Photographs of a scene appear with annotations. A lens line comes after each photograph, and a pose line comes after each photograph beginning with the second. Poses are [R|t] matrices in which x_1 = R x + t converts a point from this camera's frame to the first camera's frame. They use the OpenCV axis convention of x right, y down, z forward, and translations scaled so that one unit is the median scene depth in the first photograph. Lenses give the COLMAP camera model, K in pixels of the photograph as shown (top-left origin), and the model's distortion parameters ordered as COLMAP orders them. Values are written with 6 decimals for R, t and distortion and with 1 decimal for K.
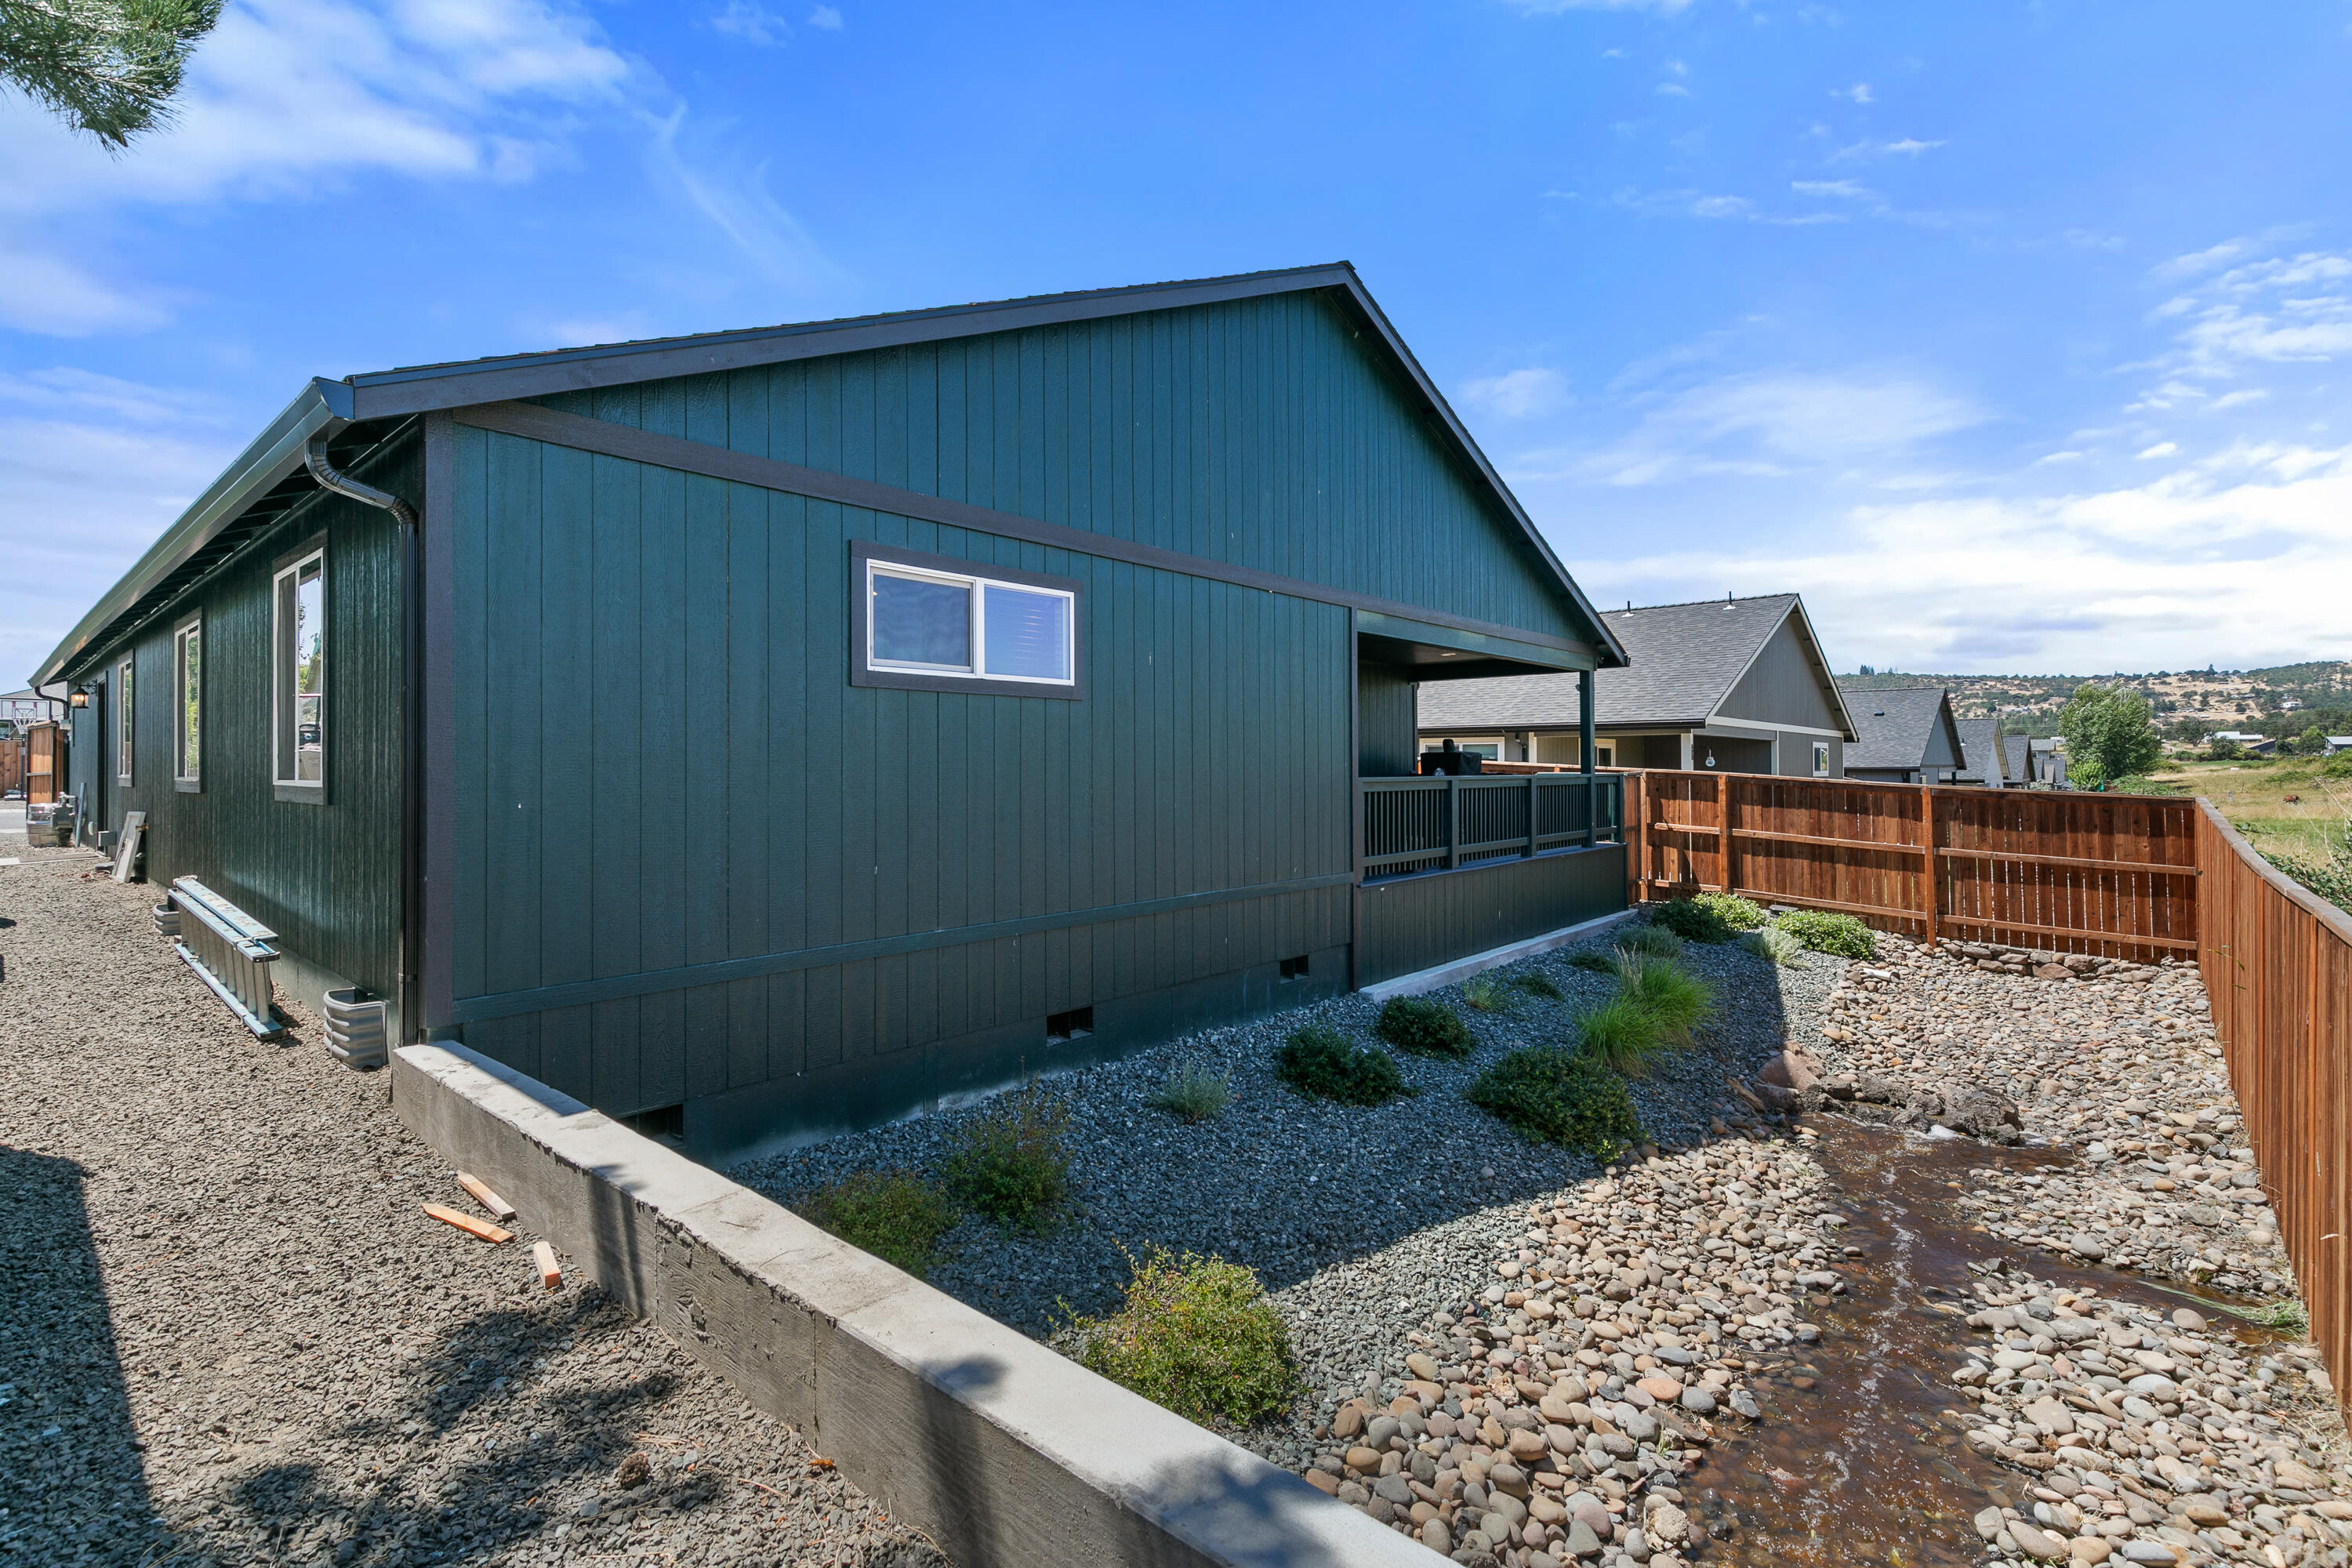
lens RADIAL K [[1084.4, 0, 1195.0], [0, 1084.4, 769.3], [0, 0, 1]] dist [0.002410, 0.000137]
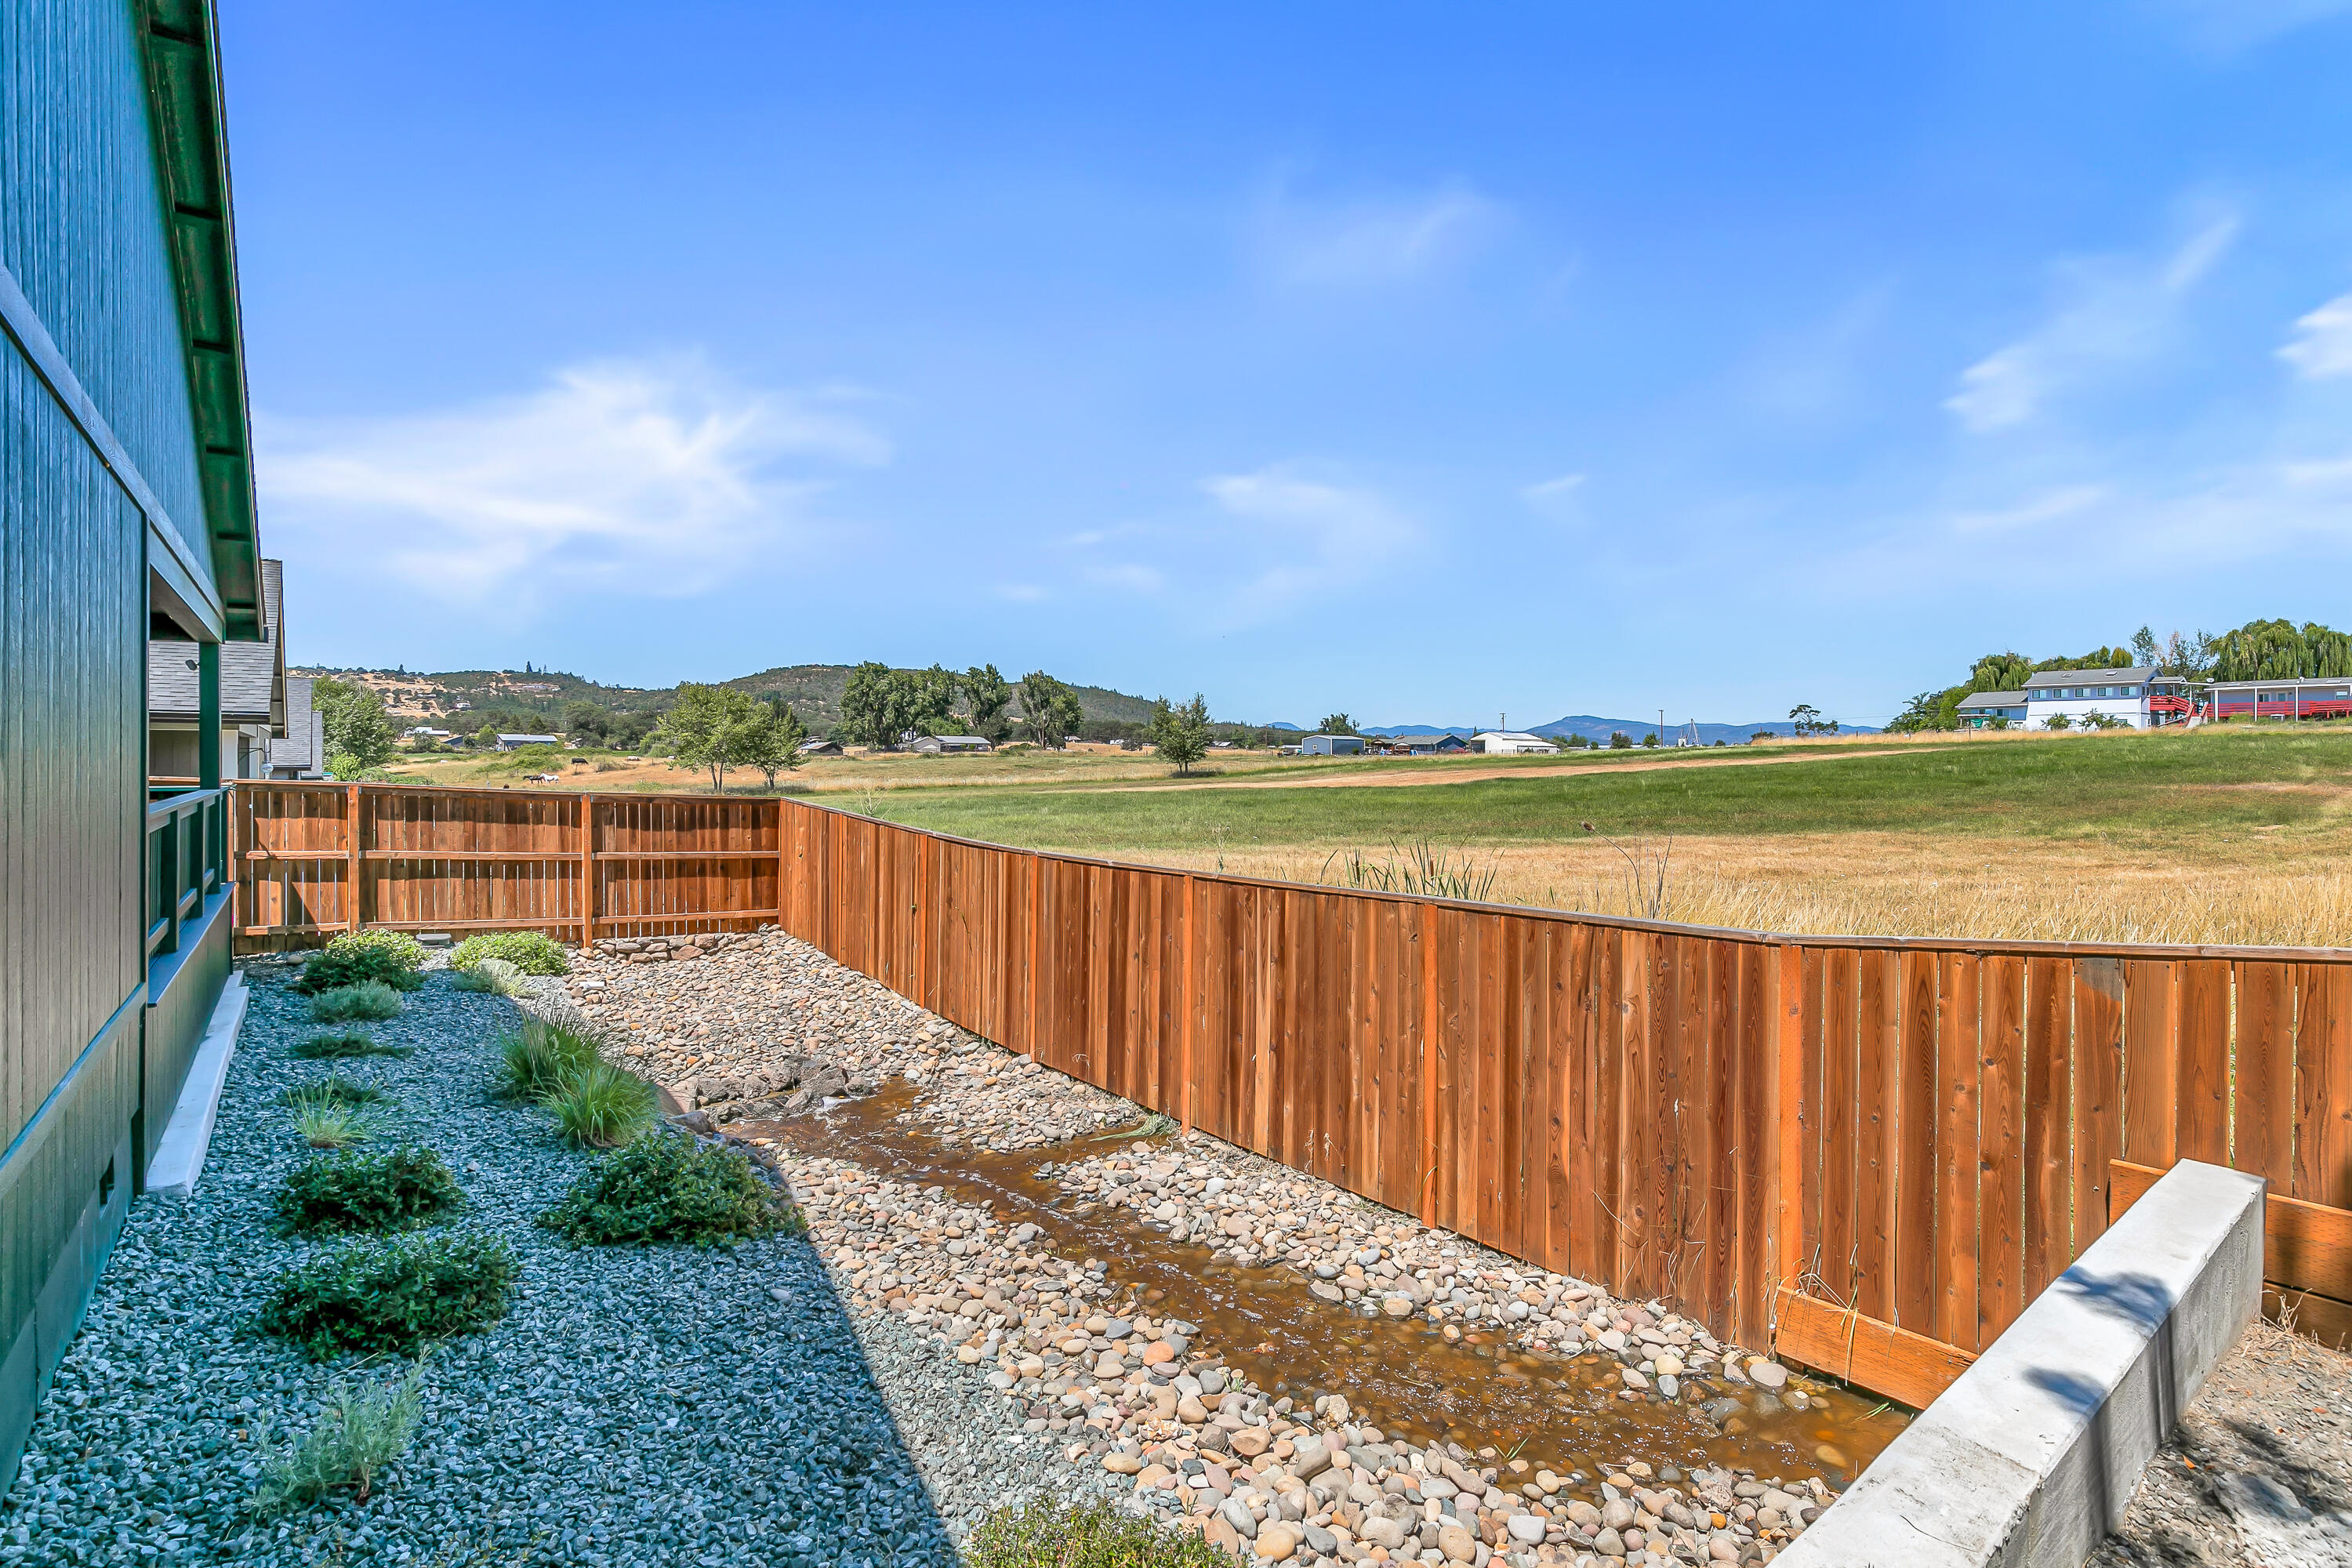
lens RADIAL K [[1084.4, 0, 1195.0], [0, 1084.4, 769.3], [0, 0, 1]] dist [0.002410, 0.000137]
pose [[0.178118, -0.006550, 0.983987, -0.227288], [-0.002430, 0.999972, 0.007097, -0.015624], [-0.984006, -0.003655, 0.178097, 0.258938]]
